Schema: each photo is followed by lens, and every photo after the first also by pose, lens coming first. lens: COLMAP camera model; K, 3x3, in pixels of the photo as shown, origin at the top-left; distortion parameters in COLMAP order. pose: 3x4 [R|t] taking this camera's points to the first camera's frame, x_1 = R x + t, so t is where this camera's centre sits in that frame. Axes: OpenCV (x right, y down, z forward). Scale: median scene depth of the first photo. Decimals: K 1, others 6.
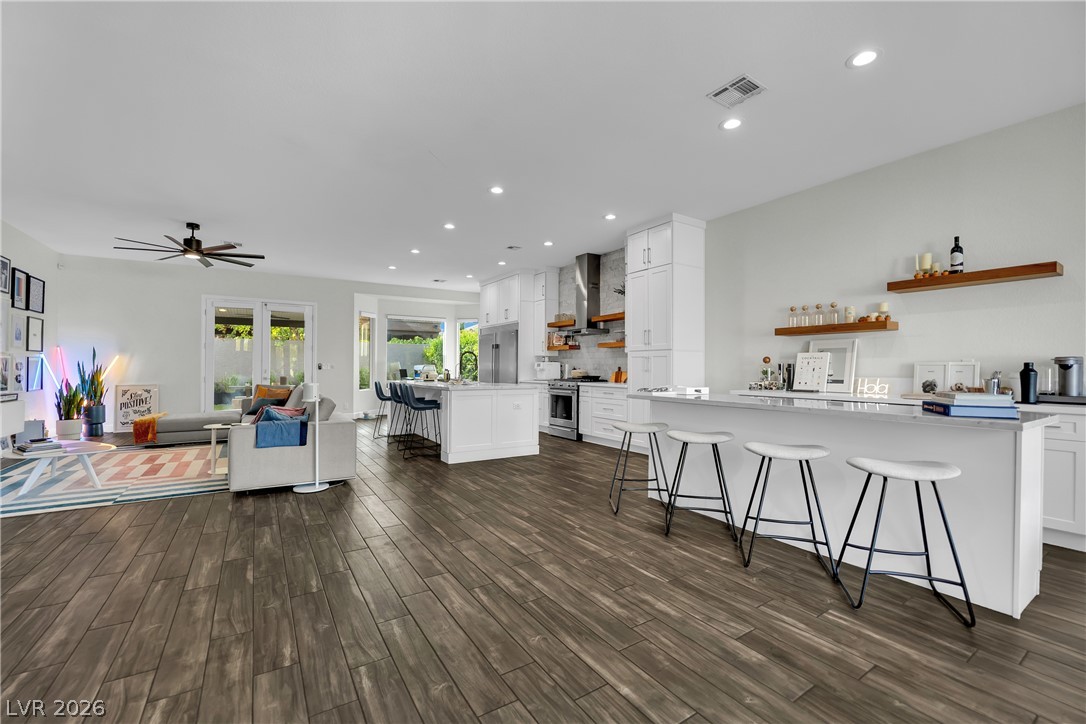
lens RADIAL K [[450.7, 0, 540.0], [0, 450.7, 366.5], [0, 0, 1]] dist [-0.016590, -0.000055]
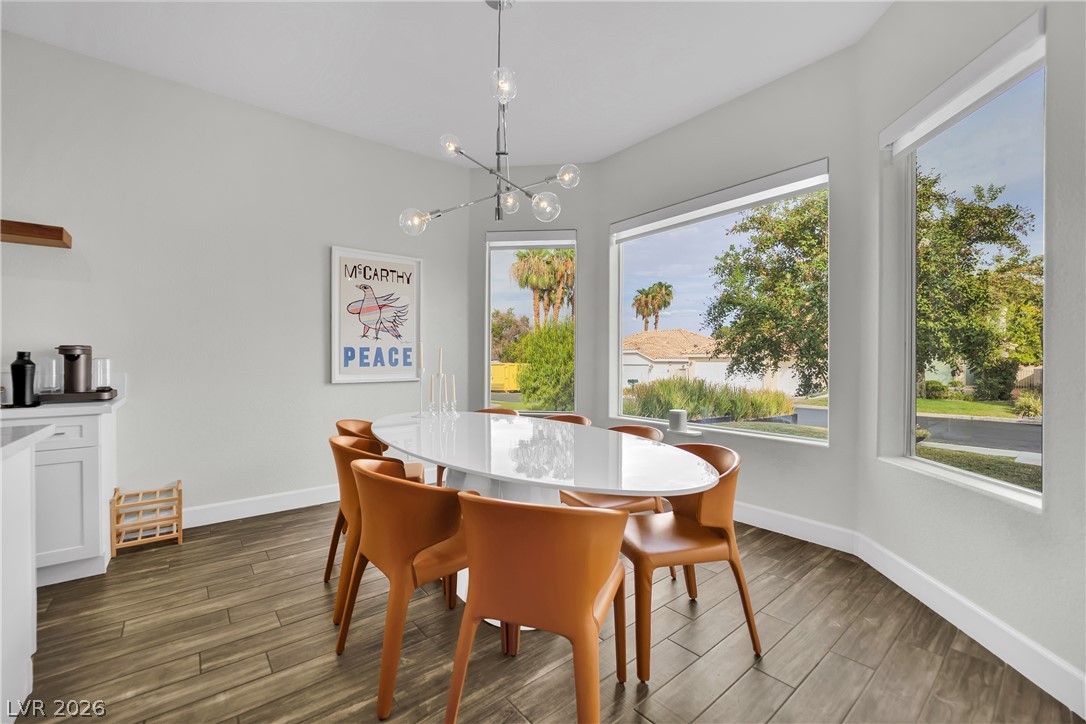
lens RADIAL K [[450.7, 0, 549.6], [0, 450.7, 362.4], [0, 0, 1]] dist [-0.016590, -0.000055]
pose [[-0.109646, -0.006692, 0.993948, 0.271094], [-0.006695, 0.999960, 0.005994, -0.001303], [-0.993948, -0.005998, -0.109686, 0.198811]]
